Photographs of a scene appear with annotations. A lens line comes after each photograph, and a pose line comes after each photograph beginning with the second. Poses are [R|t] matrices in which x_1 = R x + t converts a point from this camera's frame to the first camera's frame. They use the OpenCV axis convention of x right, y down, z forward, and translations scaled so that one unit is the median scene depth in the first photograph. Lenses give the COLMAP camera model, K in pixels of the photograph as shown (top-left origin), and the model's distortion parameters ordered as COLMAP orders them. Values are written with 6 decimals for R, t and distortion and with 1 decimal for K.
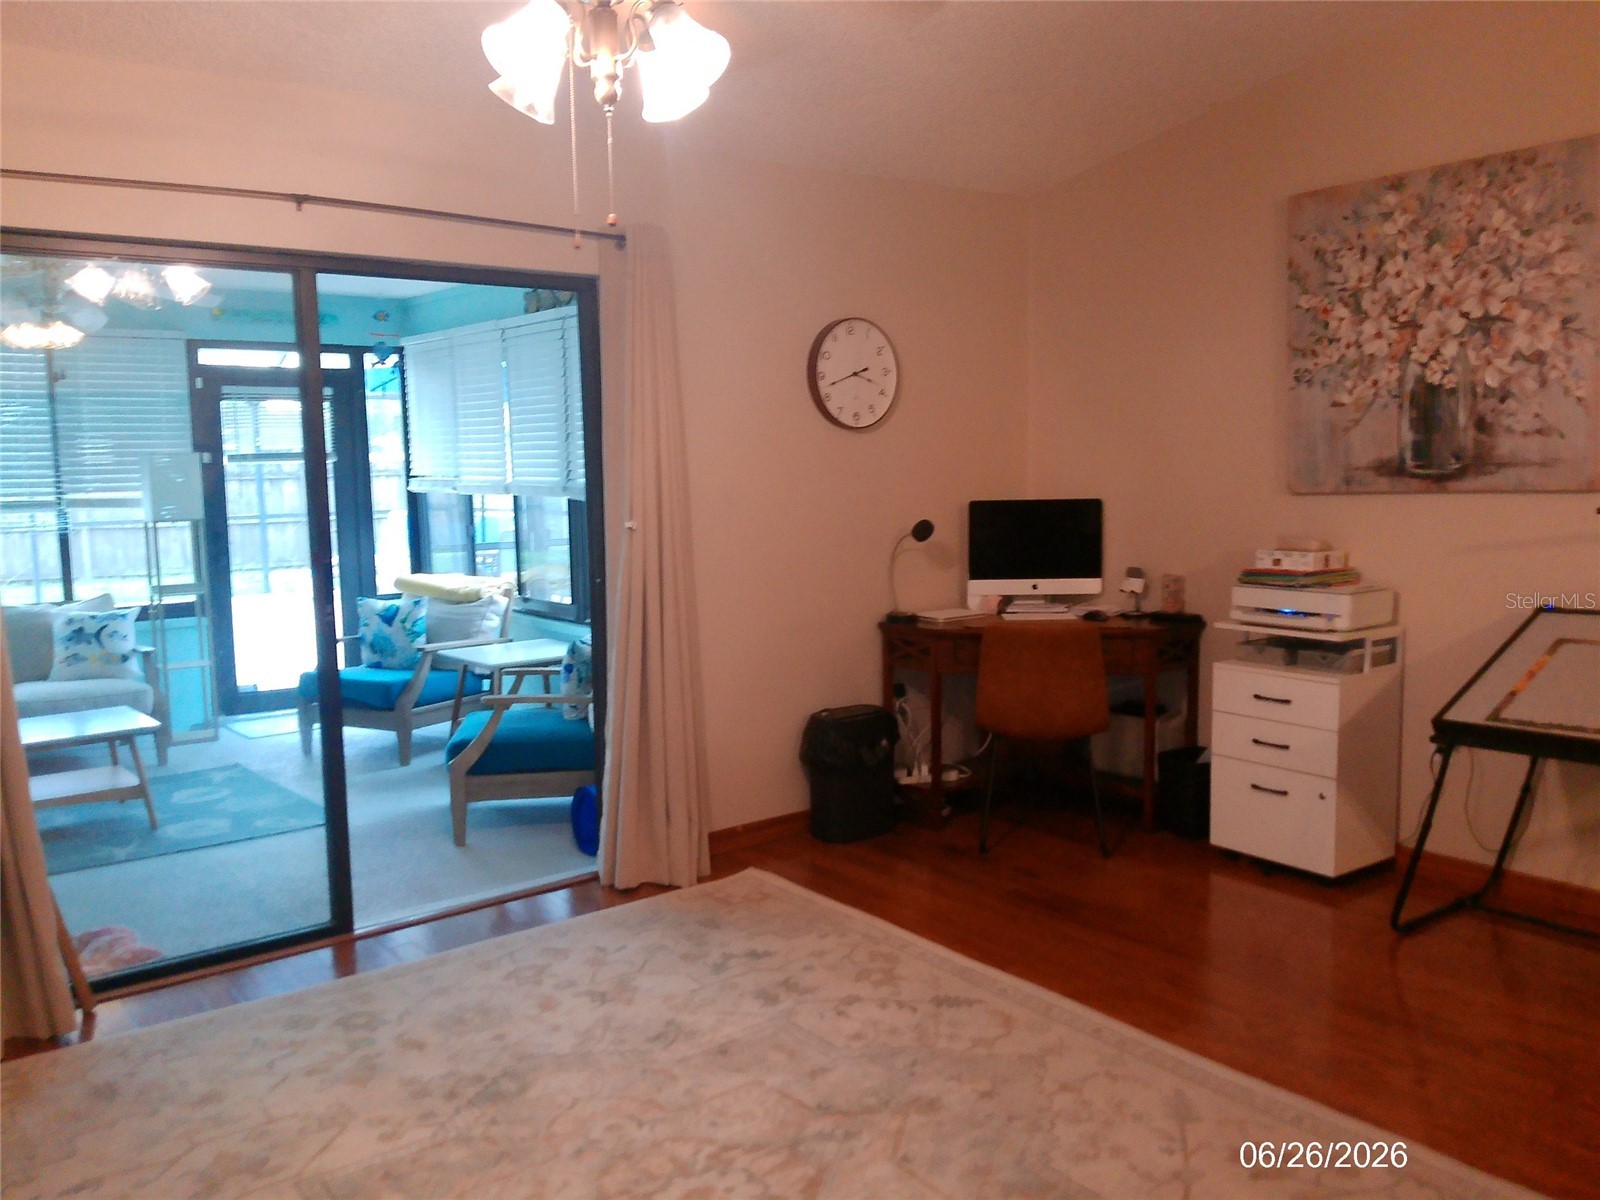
lens RADIAL K [[1314.4, 0, 811.5], [0, 1314.4, 594.5], [0, 0, 1]] dist [0.072785, -0.140517]
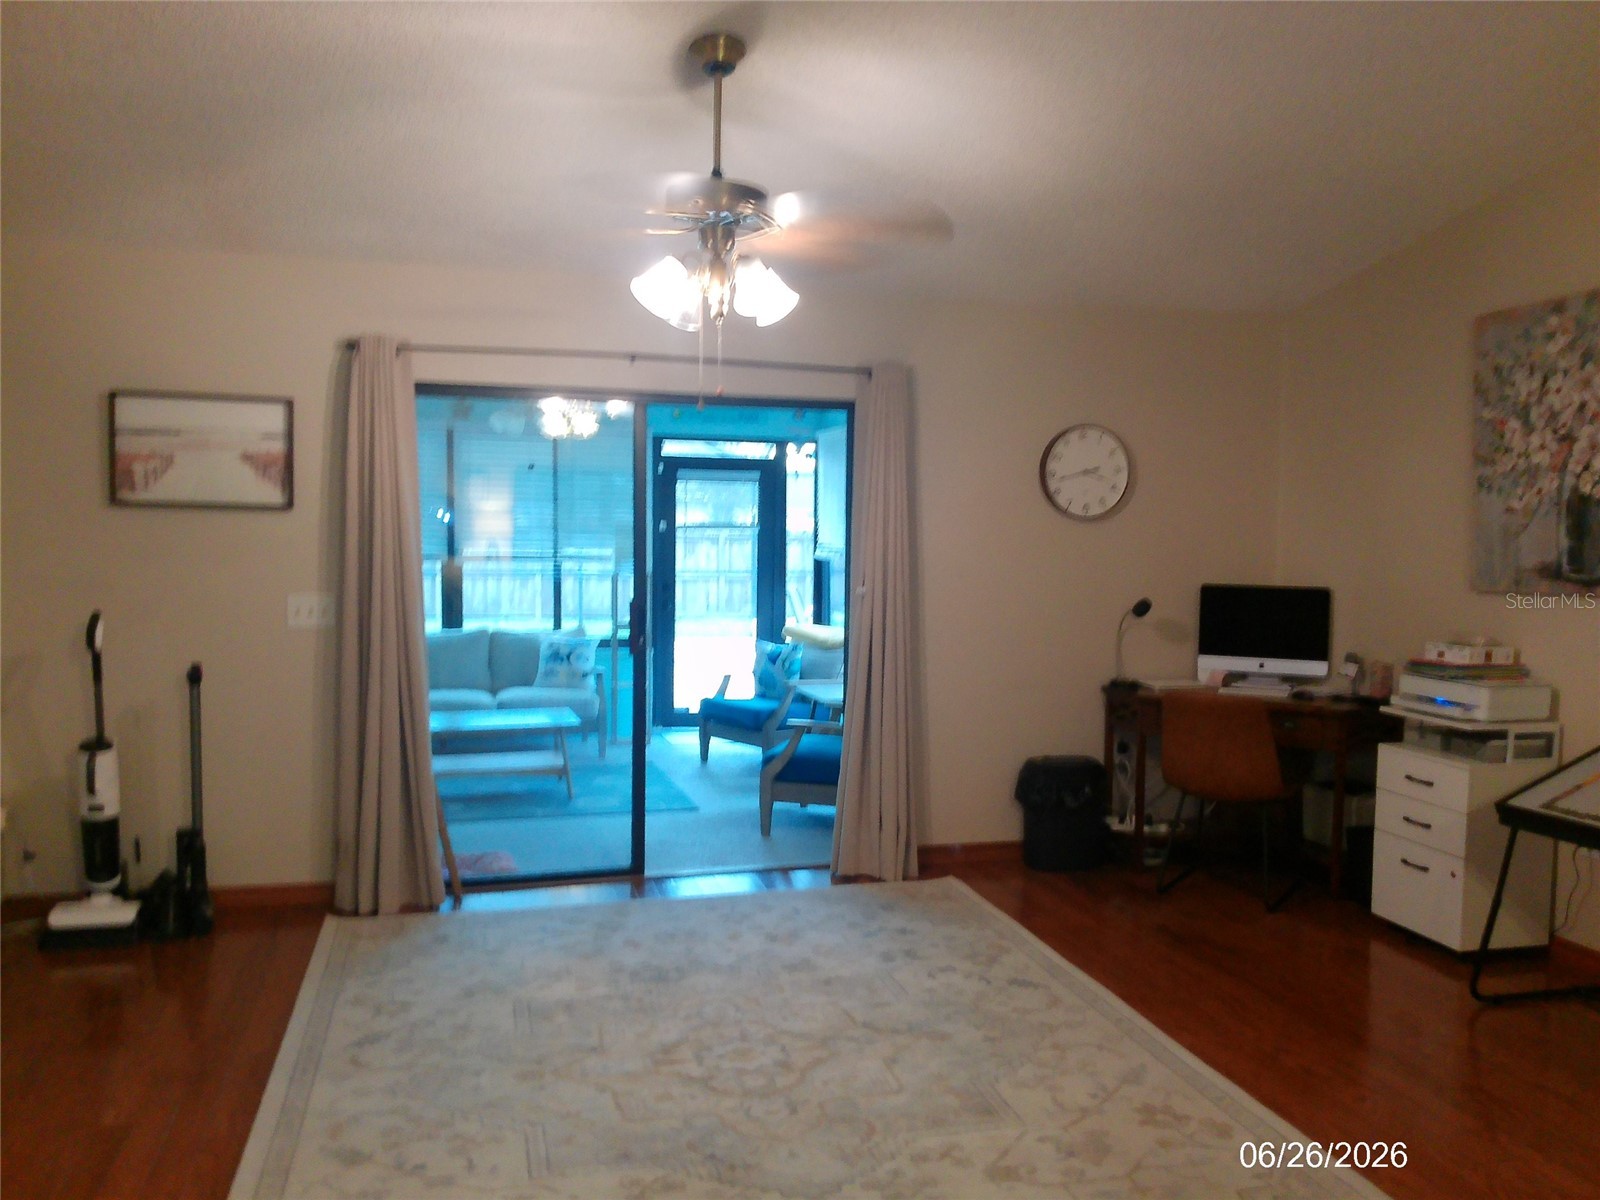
lens RADIAL K [[1314.4, 0, 808.7], [0, 1314.4, 585.7], [0, 0, 1]] dist [0.072785, -0.140517]
pose [[0.918706, 0.045217, -0.392345, 0.308228], [-0.067553, 0.996775, -0.043306, 0.001305], [0.389122, 0.066289, 0.918798, -0.196731]]
